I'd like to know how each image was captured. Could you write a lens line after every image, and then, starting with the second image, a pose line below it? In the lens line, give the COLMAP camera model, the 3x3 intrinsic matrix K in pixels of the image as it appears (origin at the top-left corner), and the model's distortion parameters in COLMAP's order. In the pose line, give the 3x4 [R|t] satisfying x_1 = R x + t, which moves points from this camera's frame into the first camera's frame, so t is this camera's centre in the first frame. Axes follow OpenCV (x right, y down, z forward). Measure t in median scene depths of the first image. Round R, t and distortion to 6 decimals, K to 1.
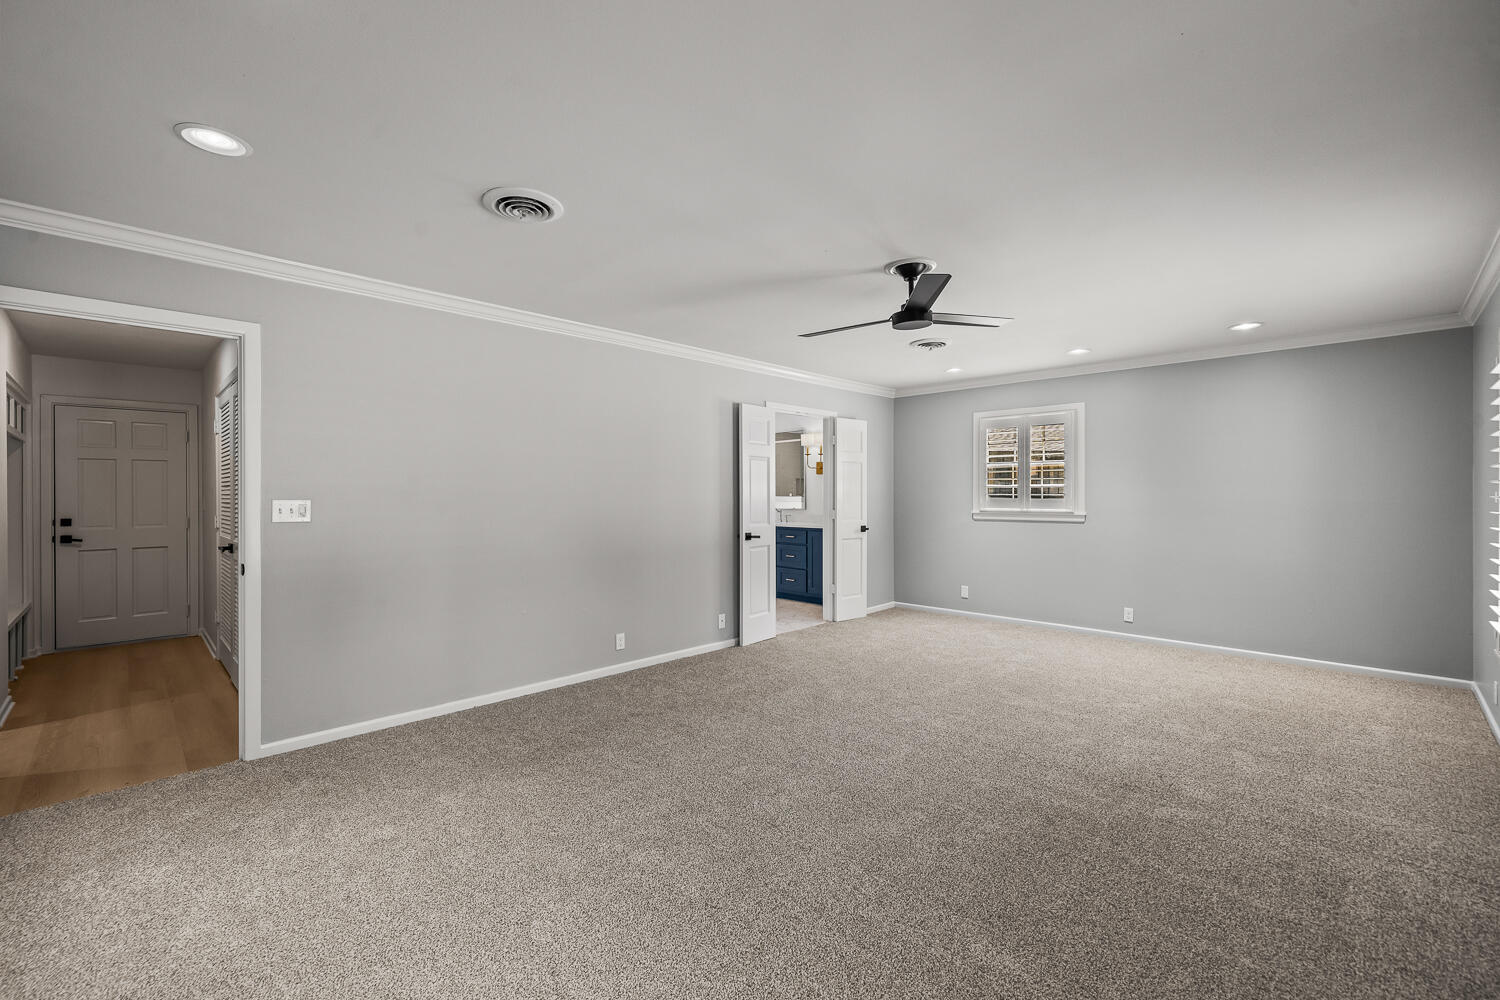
lens RADIAL K [[629.7, 0, 745.4], [0, 629.7, 498.8], [0, 0, 1]] dist [0.000906, 0.000078]
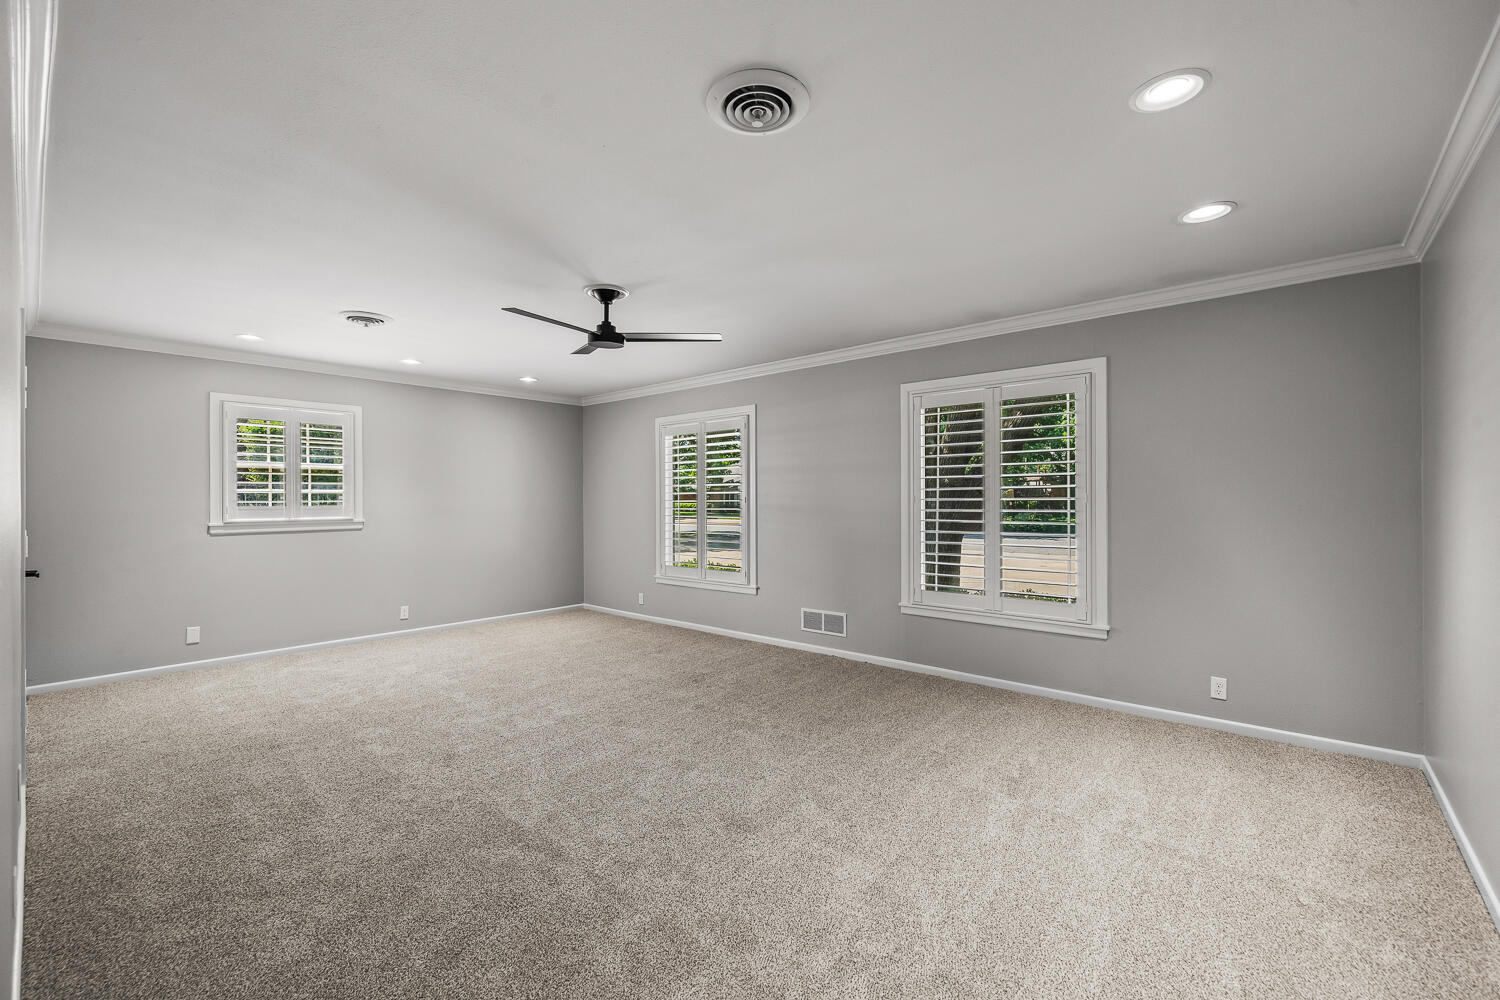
lens RADIAL K [[629.7, 0, 745.4], [0, 629.7, 498.8], [0, 0, 1]] dist [0.000906, 0.000078]
pose [[-0.064215, 0.002516, 0.997933, -0.496494], [0.012262, 0.999923, -0.001732, -0.000637], [-0.997861, 0.012125, -0.064241, 0.482639]]
